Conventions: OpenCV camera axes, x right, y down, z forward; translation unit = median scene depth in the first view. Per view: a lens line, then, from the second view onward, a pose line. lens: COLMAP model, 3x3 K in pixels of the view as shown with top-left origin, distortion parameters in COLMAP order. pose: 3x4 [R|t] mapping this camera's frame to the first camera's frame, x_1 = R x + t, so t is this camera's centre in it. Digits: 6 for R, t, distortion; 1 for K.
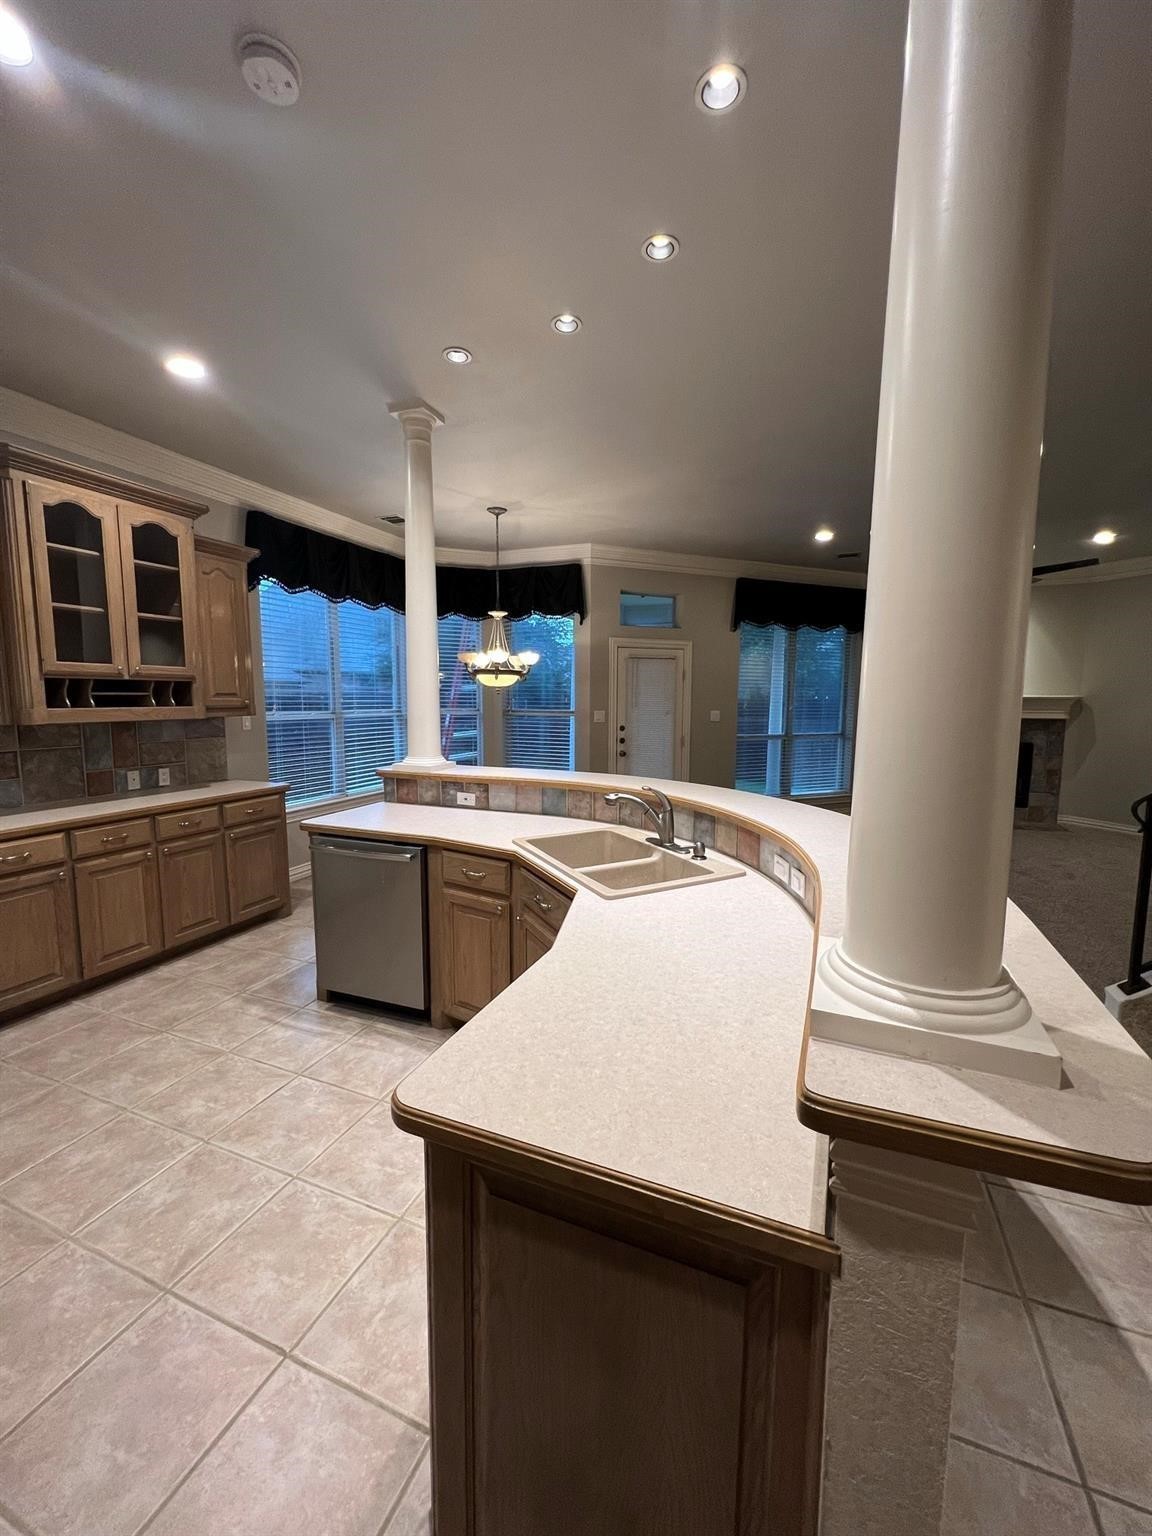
lens RADIAL K [[612.6, 0, 577.5], [0, 612.6, 767.3], [0, 0, 1]] dist [-0.001758, 0.000659]
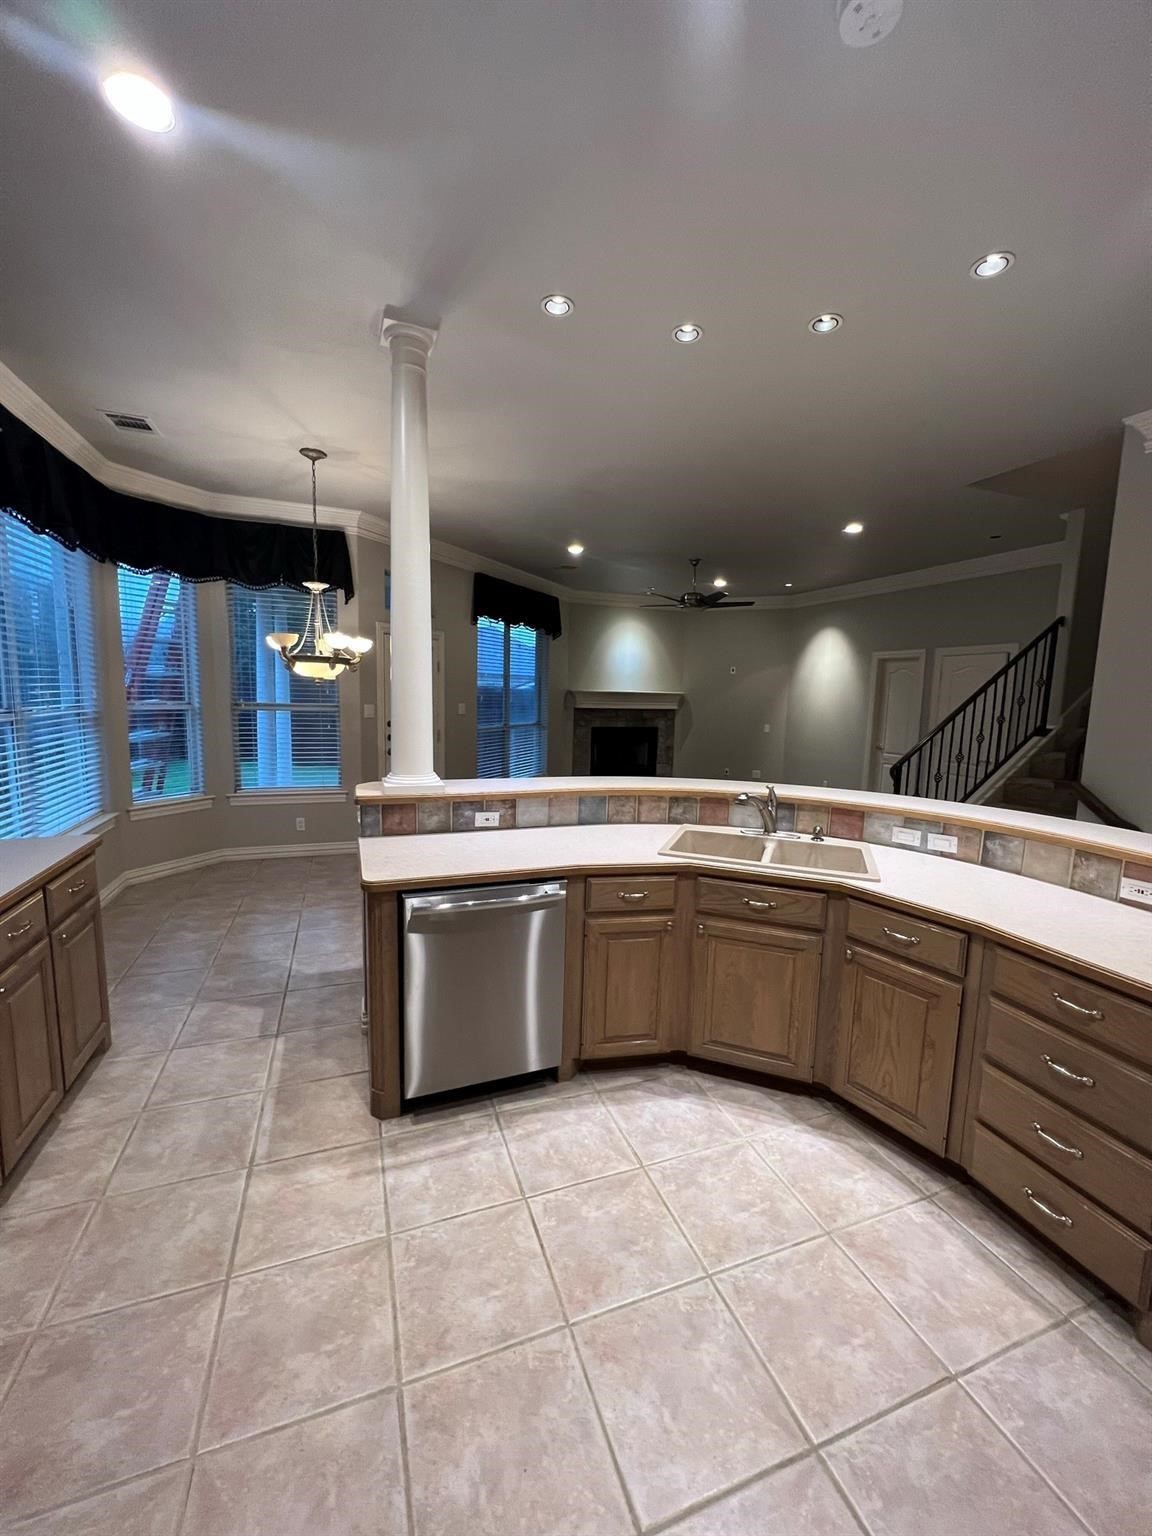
lens RADIAL K [[612.6, 0, 578.0], [0, 612.6, 767.1], [0, 0, 1]] dist [-0.001758, 0.000659]
pose [[0.737958, -0.071328, 0.671067, -0.626196], [0.054183, 0.997451, 0.046436, -0.051120], [-0.672669, 0.002092, 0.739941, 0.271581]]
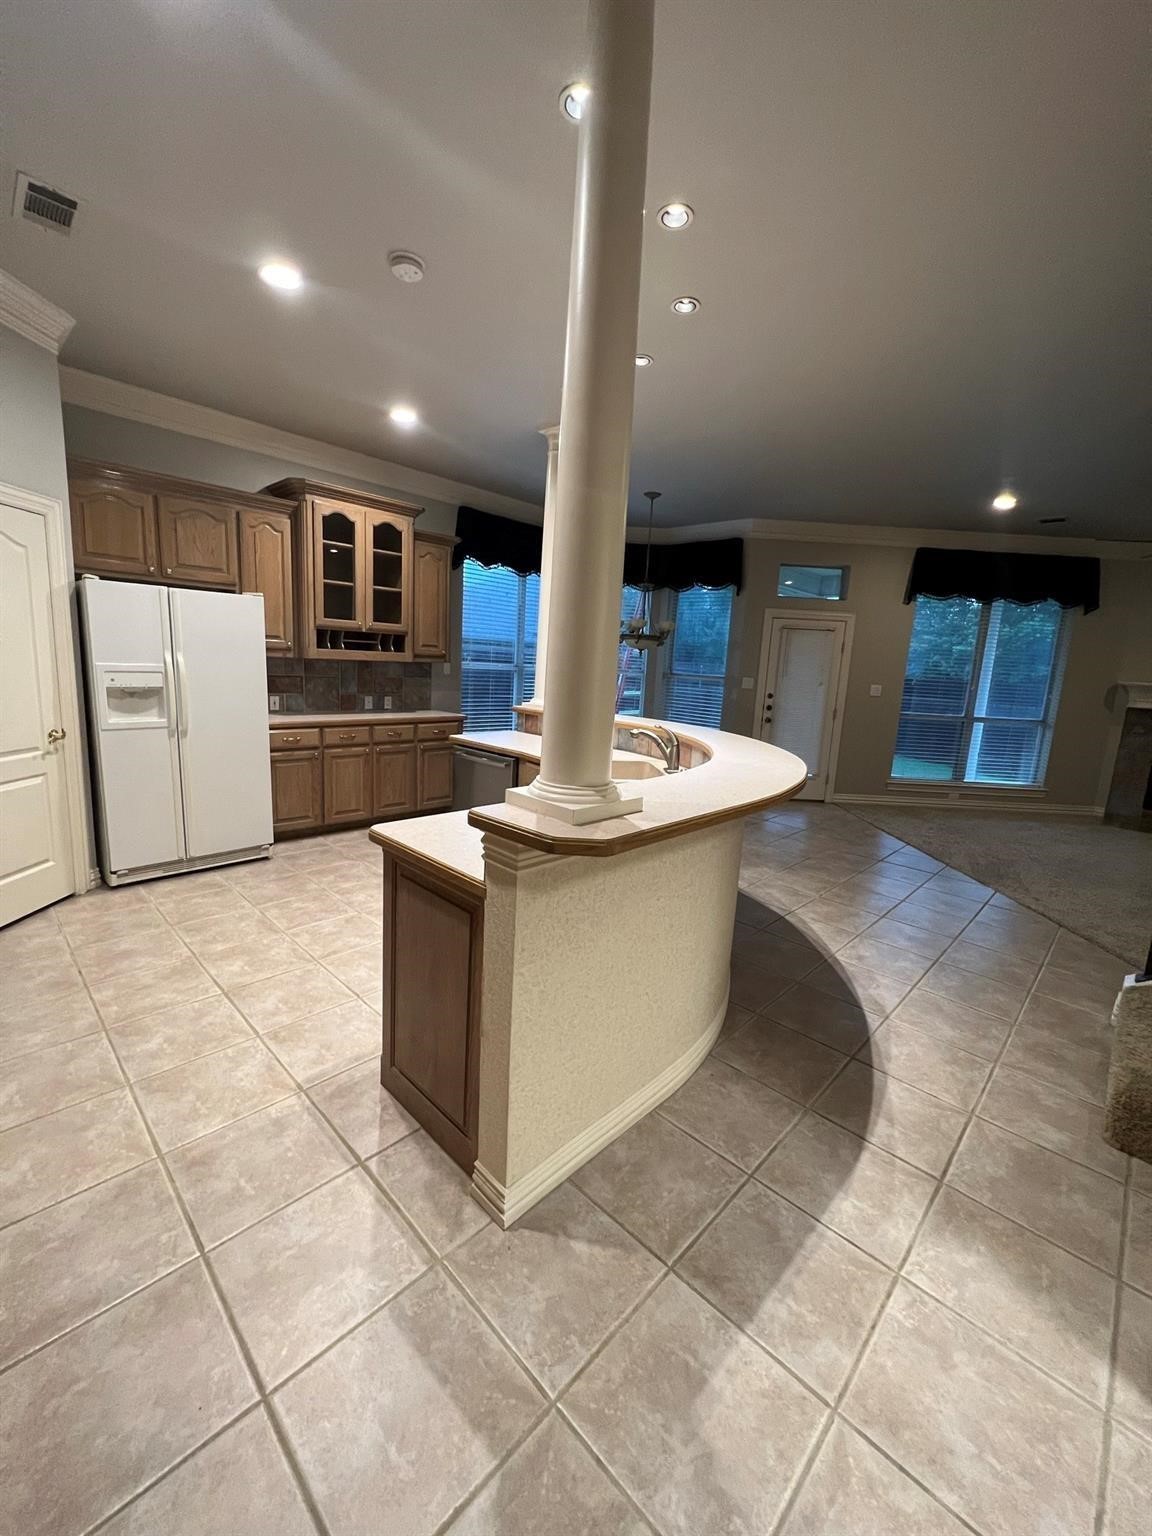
lens RADIAL K [[612.6, 0, 578.5], [0, 612.6, 768.0], [0, 0, 1]] dist [-0.001758, 0.000659]
pose [[0.927126, 0.109936, -0.358261, 0.295922], [-0.091677, 0.993491, 0.067616, 0.034012], [0.363363, -0.029845, 0.931170, -0.189029]]
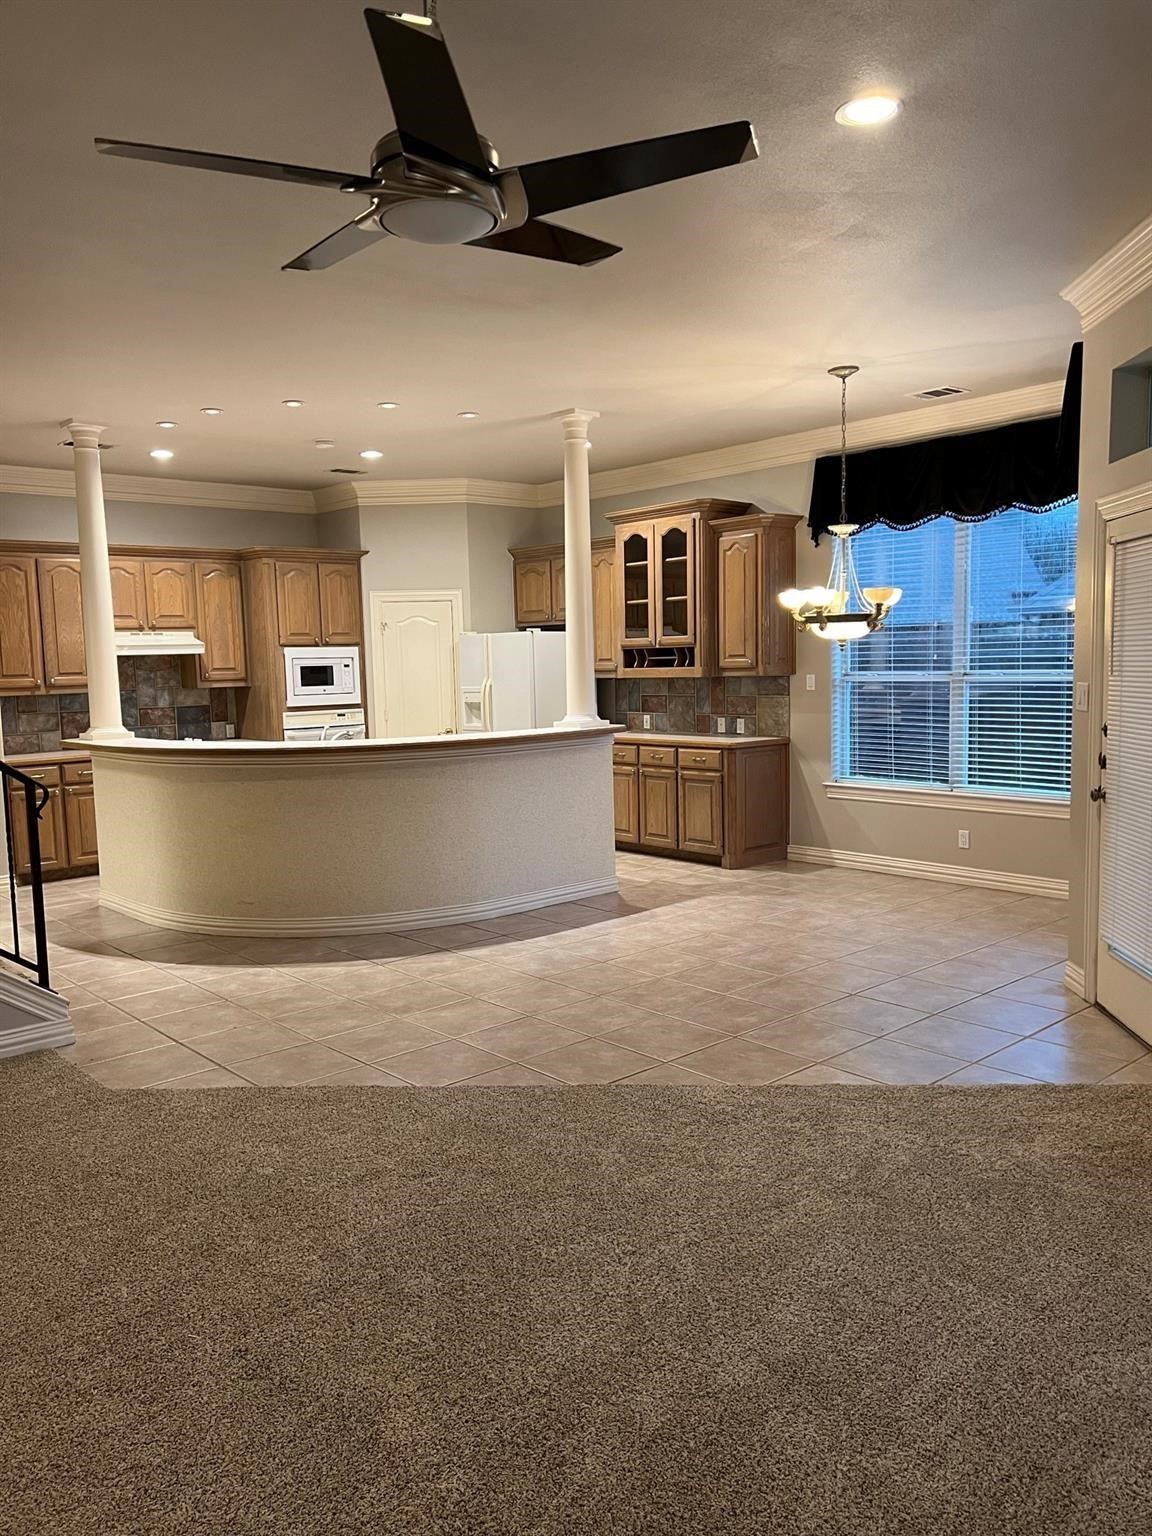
lens RADIAL K [[1144.0, 0, 582.4], [0, 1144.0, 791.3], [0, 0, 1]] dist [0.059088, -0.061653]
pose [[-0.436289, 0.111653, -0.892852, 1.638432], [-0.078794, 0.983719, 0.161518, -0.219795], [0.896350, 0.140820, -0.420389, 1.909576]]
